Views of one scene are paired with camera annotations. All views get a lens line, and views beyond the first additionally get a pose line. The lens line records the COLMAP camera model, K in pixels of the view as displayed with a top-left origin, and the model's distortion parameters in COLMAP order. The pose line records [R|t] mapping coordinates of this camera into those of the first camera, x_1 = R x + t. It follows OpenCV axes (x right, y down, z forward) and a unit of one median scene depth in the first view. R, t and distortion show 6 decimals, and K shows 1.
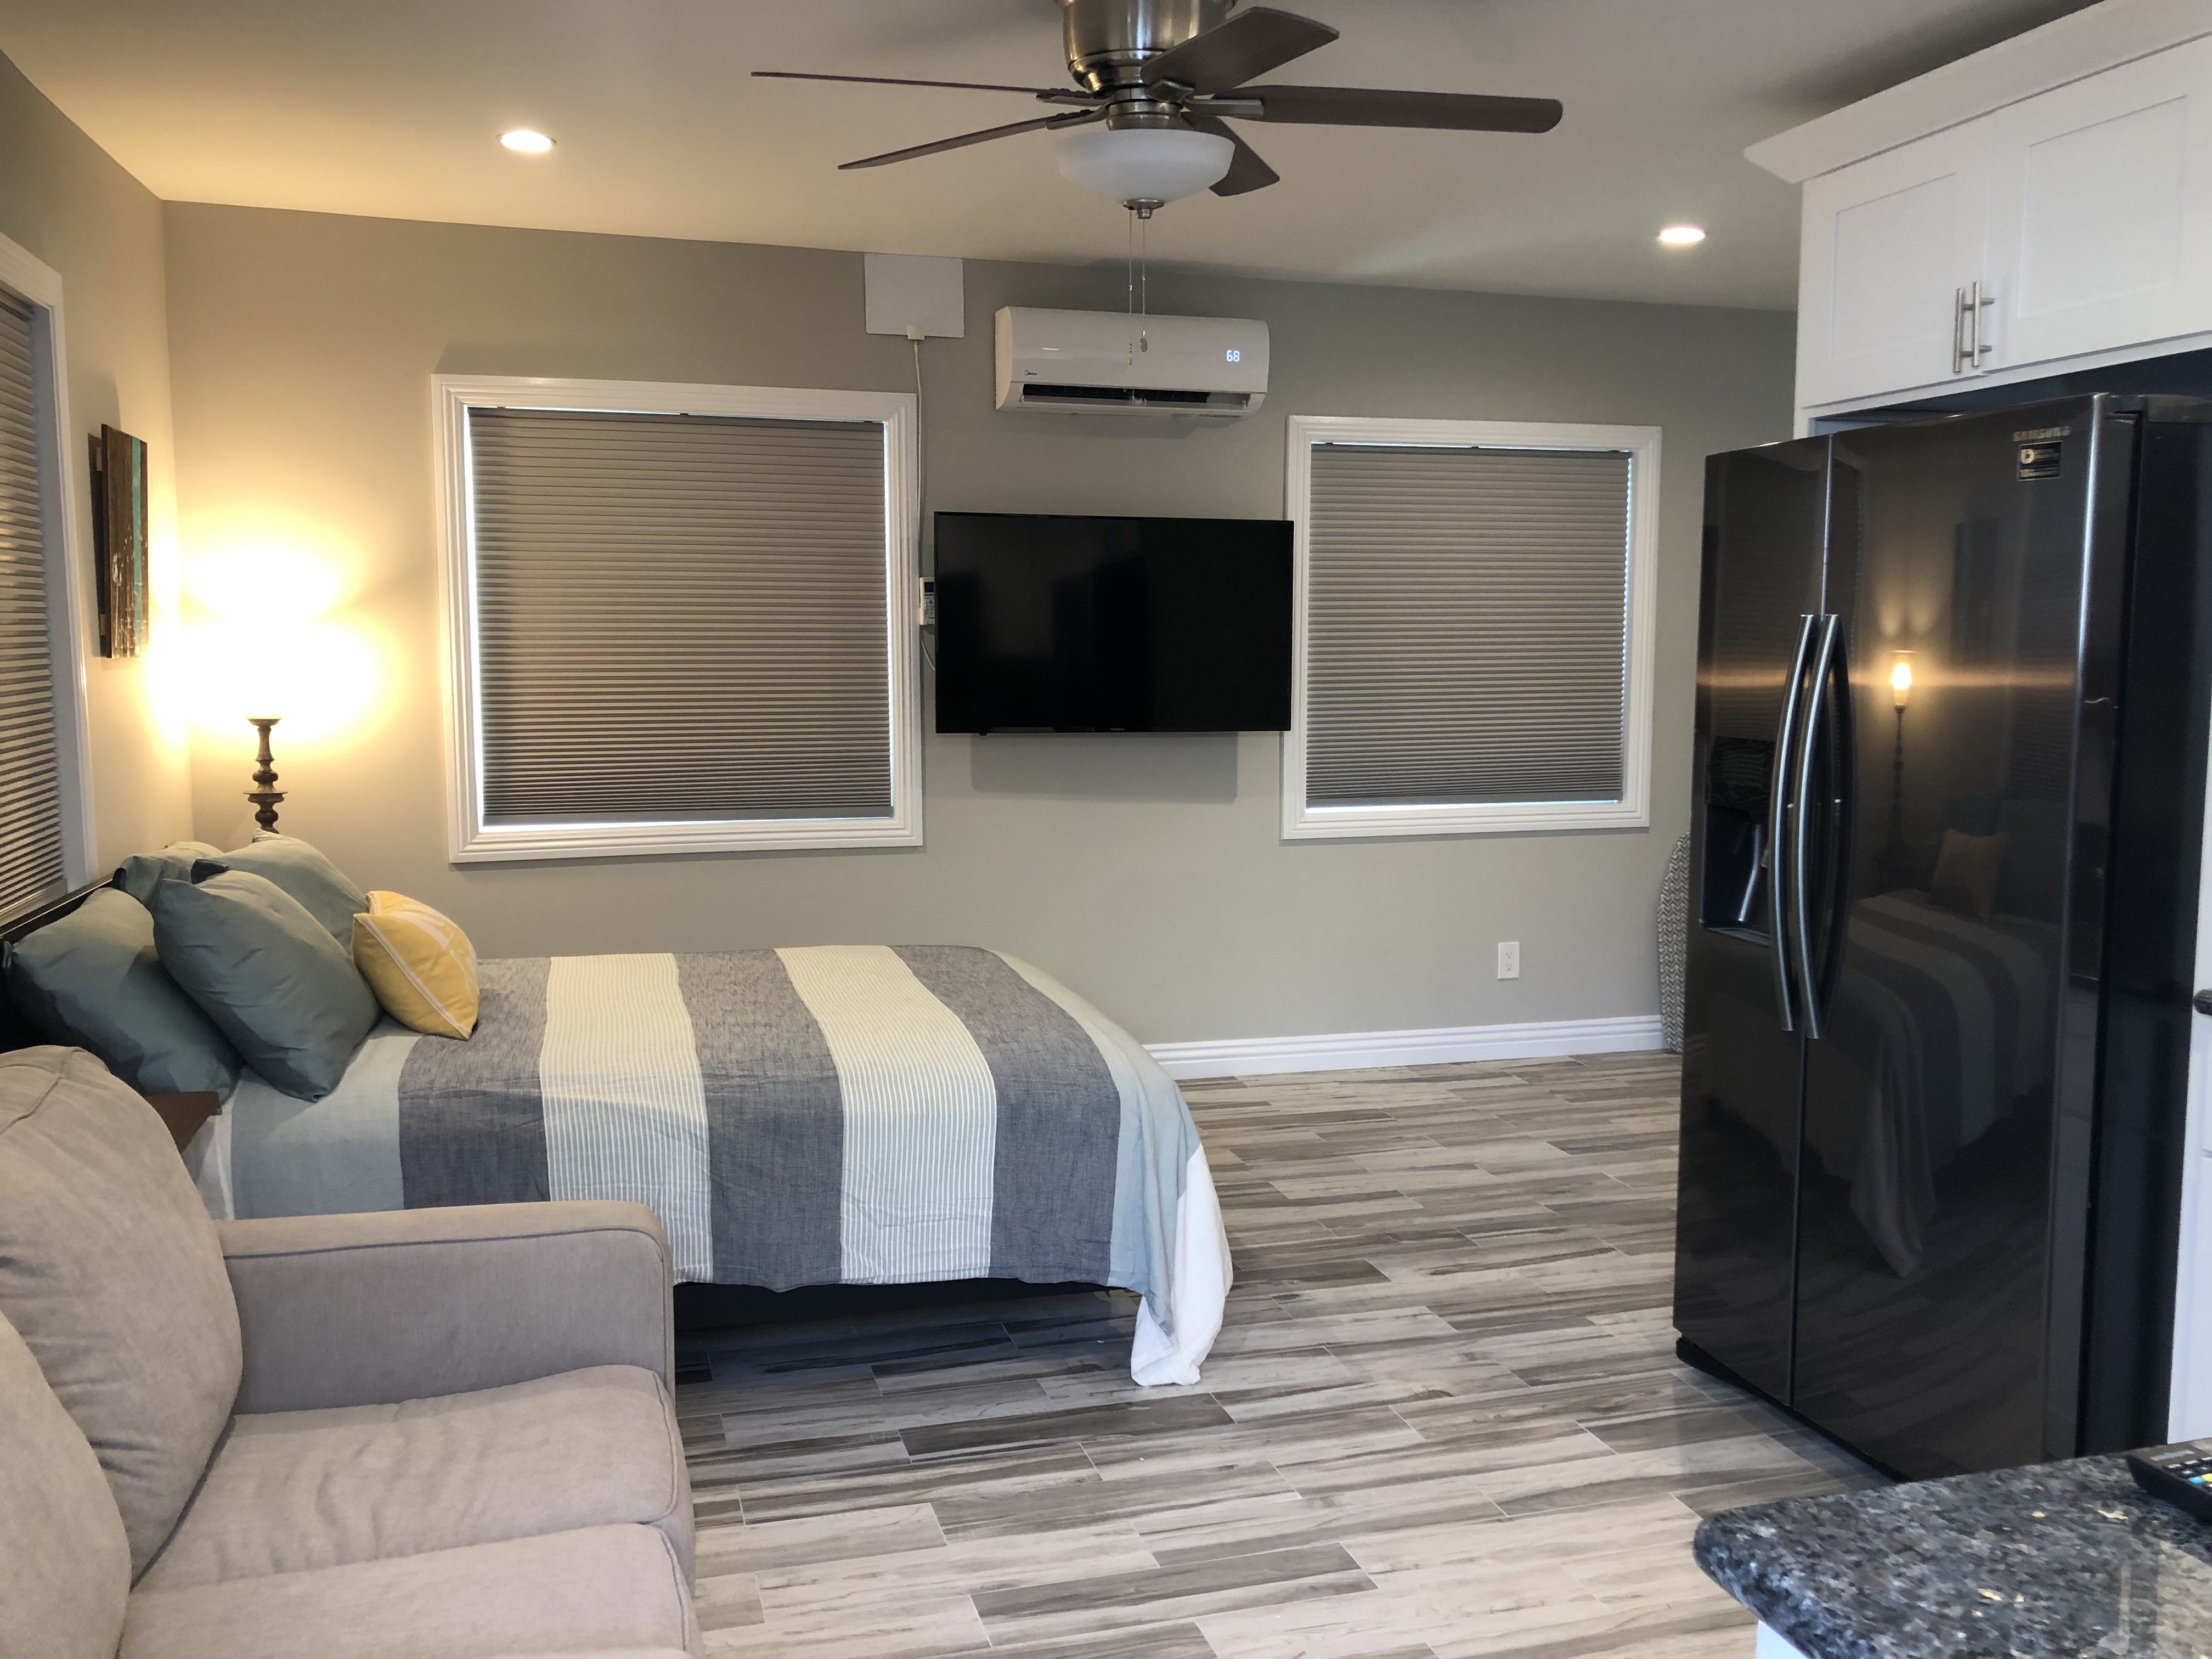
lens RADIAL K [[1848.5, 0, 1093.5], [0, 1848.5, 836.0], [0, 0, 1]] dist [-0.001059, -0.007515]
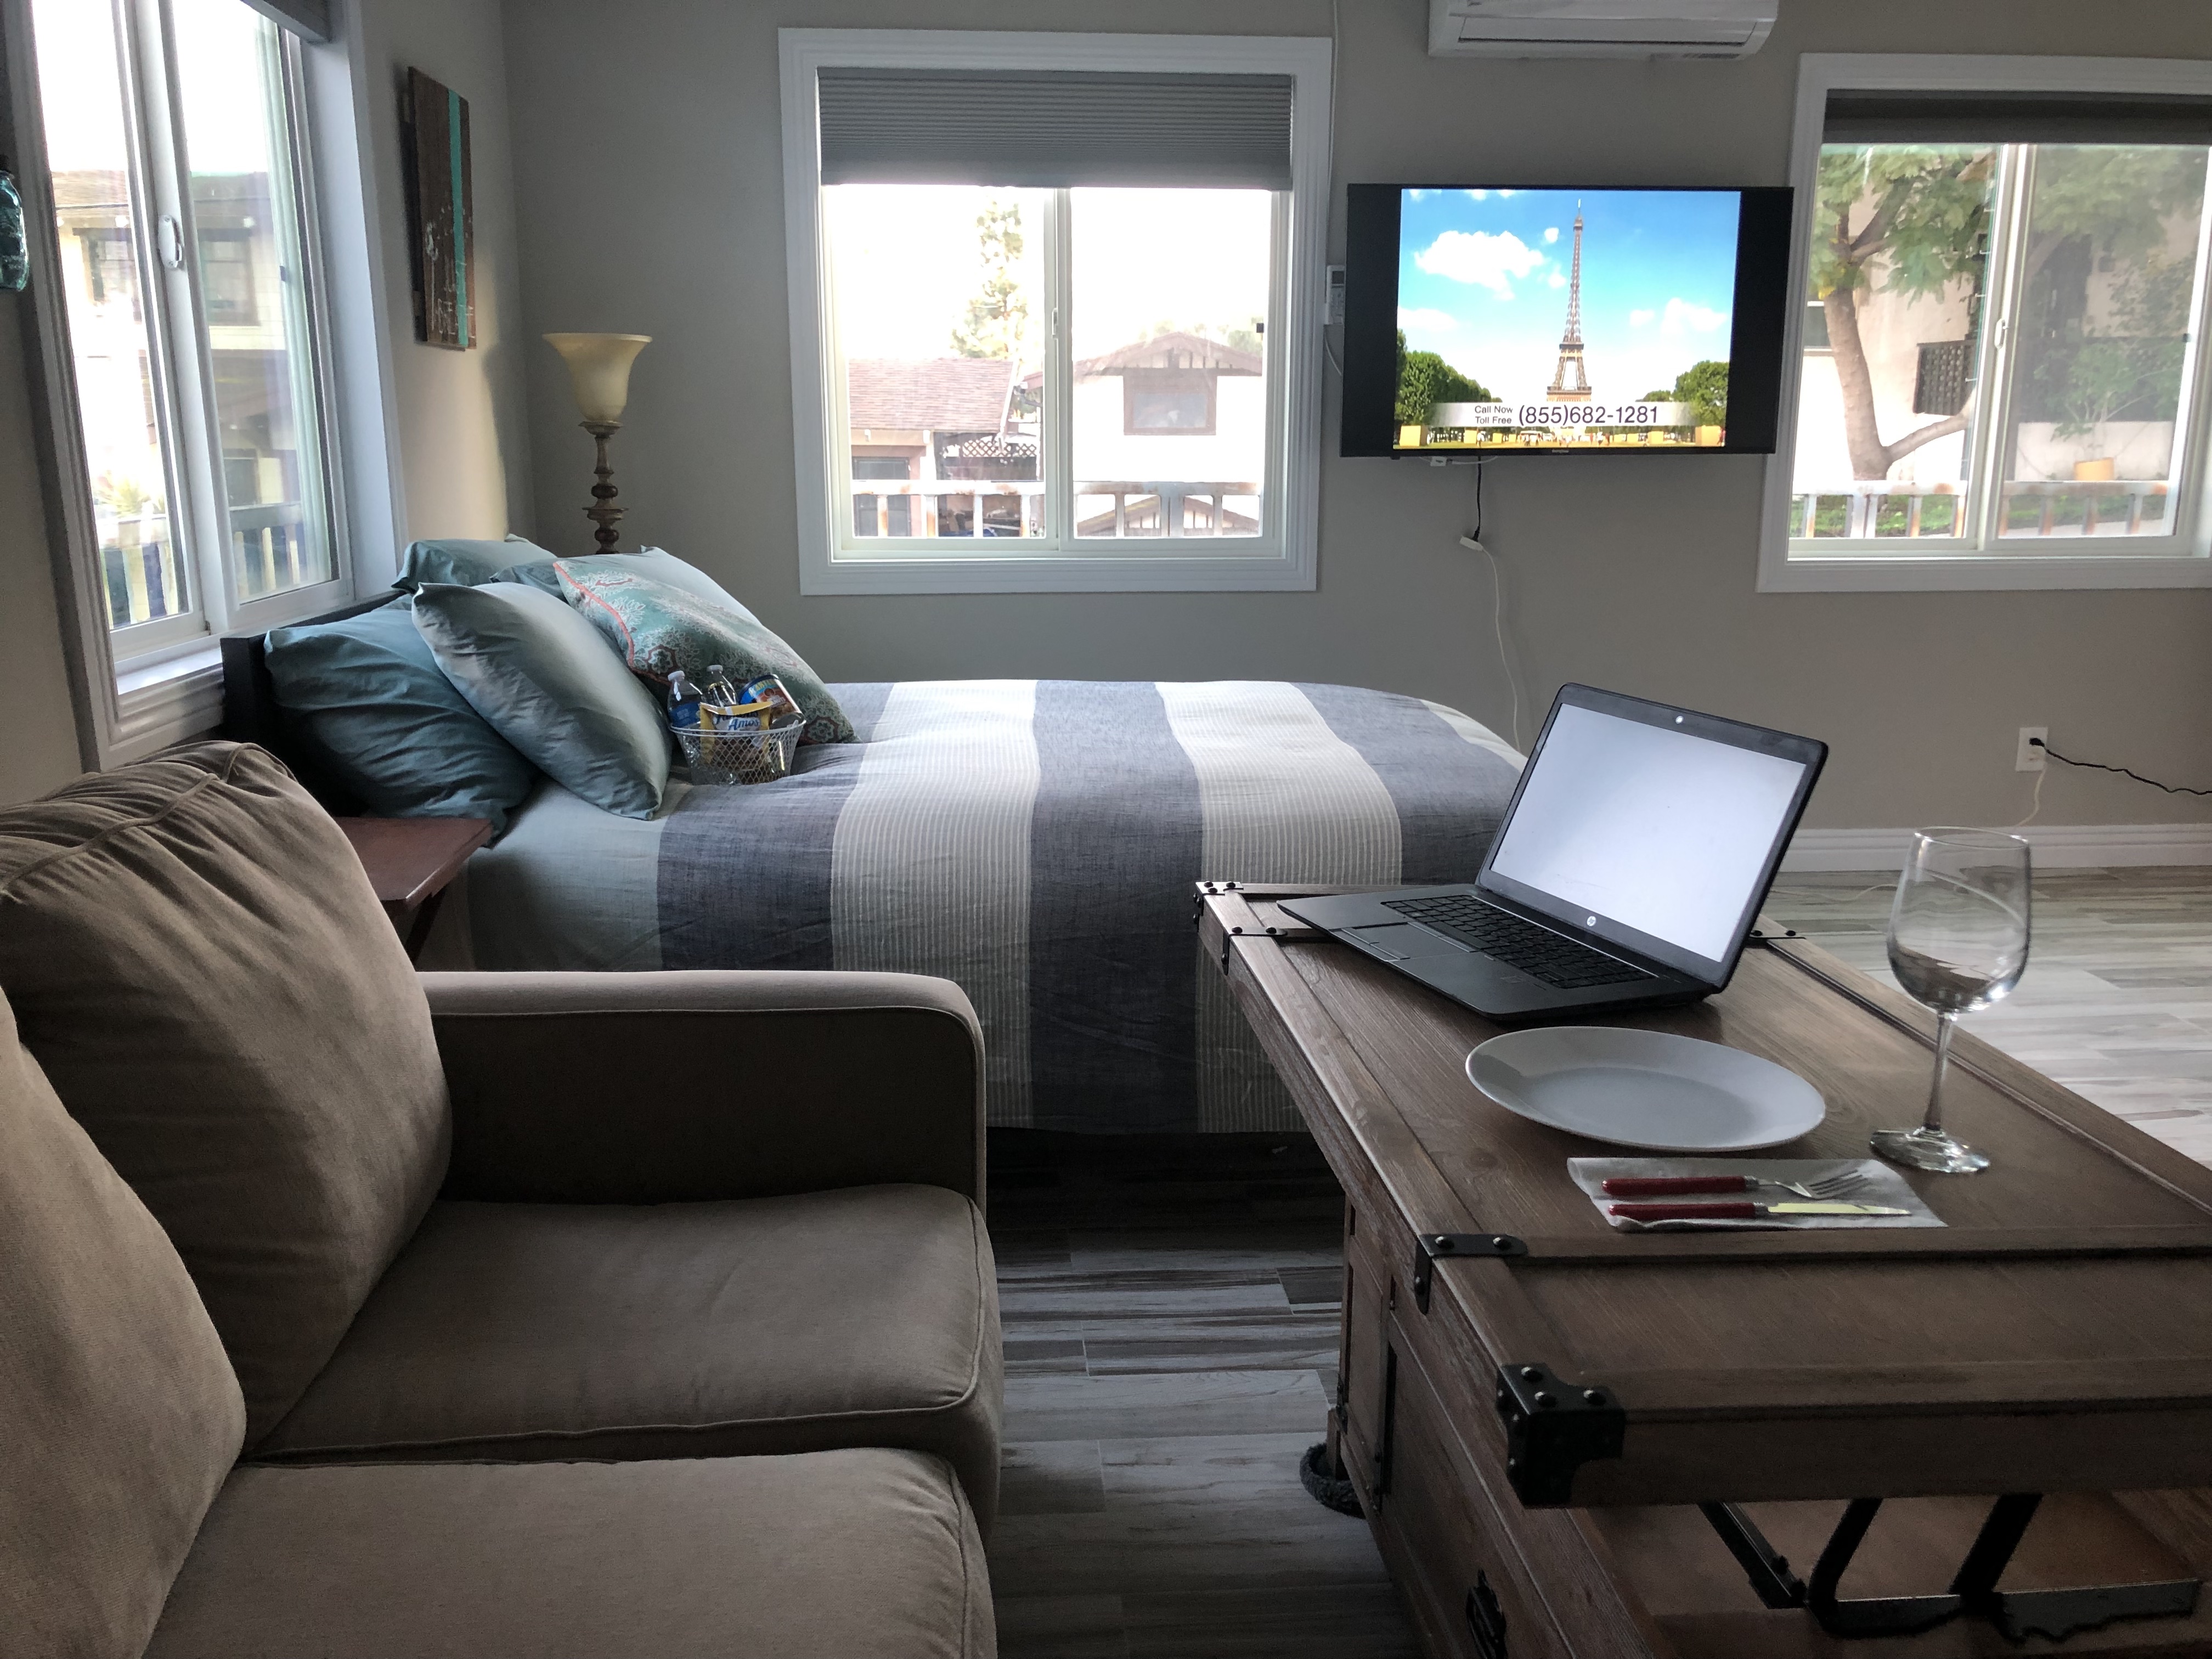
lens RADIAL K [[1848.5, 0, 1105.6], [0, 1848.5, 836.9], [0, 0, 1]] dist [-0.001059, -0.007515]
pose [[0.980512, 0.048118, -0.190477, -0.025145], [-0.025835, 0.992703, 0.117783, 0.027747], [0.194754, -0.110566, 0.974600, 0.159103]]
